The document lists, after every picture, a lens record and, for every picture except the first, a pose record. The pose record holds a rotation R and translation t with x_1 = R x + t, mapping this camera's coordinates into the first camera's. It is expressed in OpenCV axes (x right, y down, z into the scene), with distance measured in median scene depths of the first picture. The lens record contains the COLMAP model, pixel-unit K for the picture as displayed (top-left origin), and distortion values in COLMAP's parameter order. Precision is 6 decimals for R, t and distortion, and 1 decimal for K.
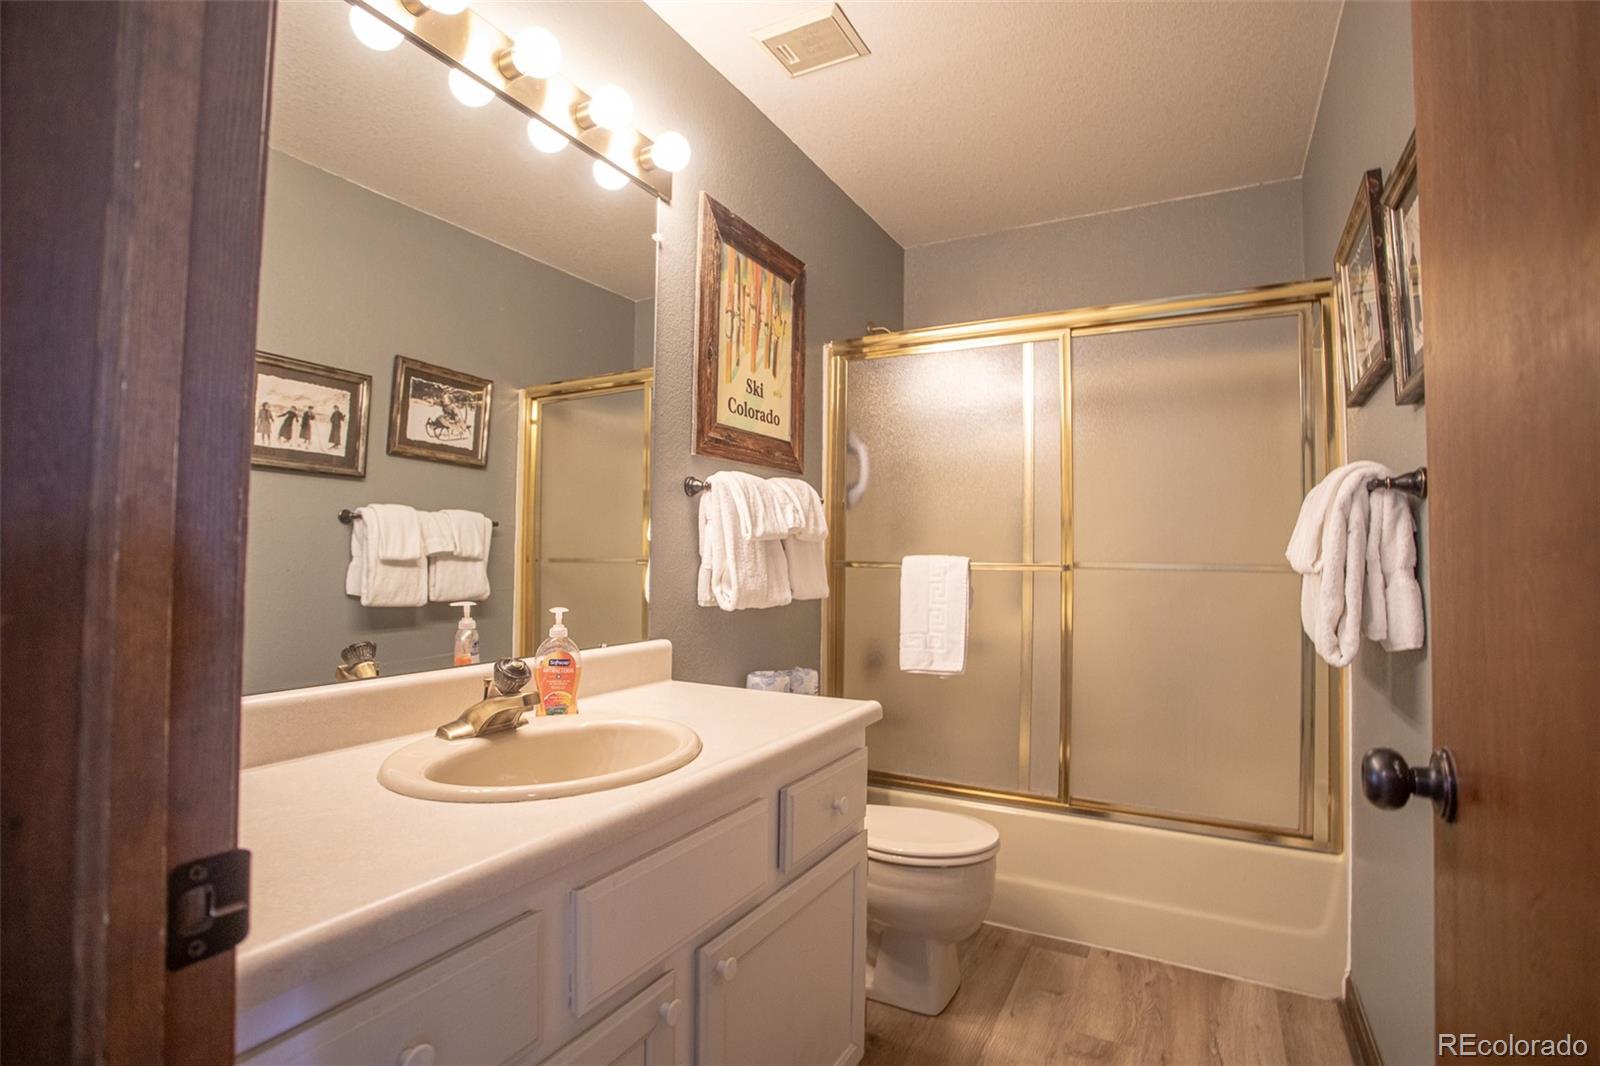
lens RADIAL K [[820.6, 0, 786.6], [0, 820.6, 529.4], [0, 0, 1]] dist [-0.078657, 0.041578]
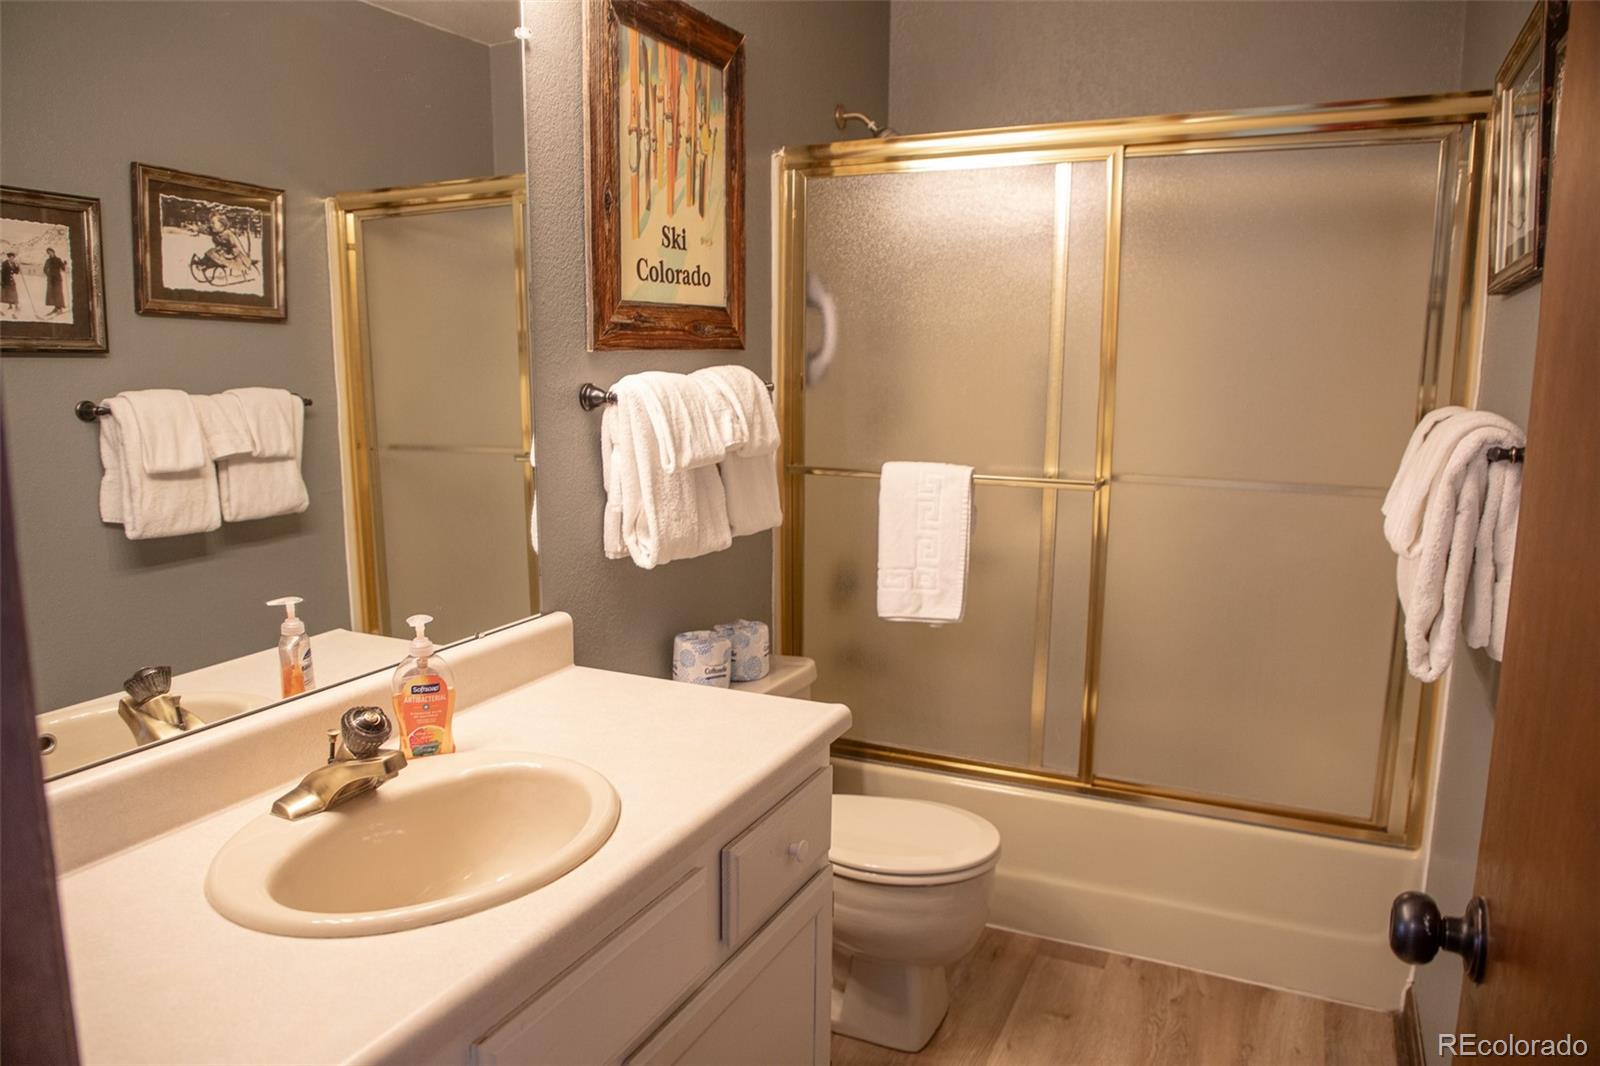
lens RADIAL K [[1156.5, 0, 801.2], [0, 1156.5, 550.5], [0, 0, 1]] dist [-0.067726, 0.049397]
pose [[0.997863, -0.018901, 0.062554, 0.003208], [0.004964, 0.976413, 0.215853, -0.128472], [-0.065158, -0.215081, 0.974420, -0.021973]]
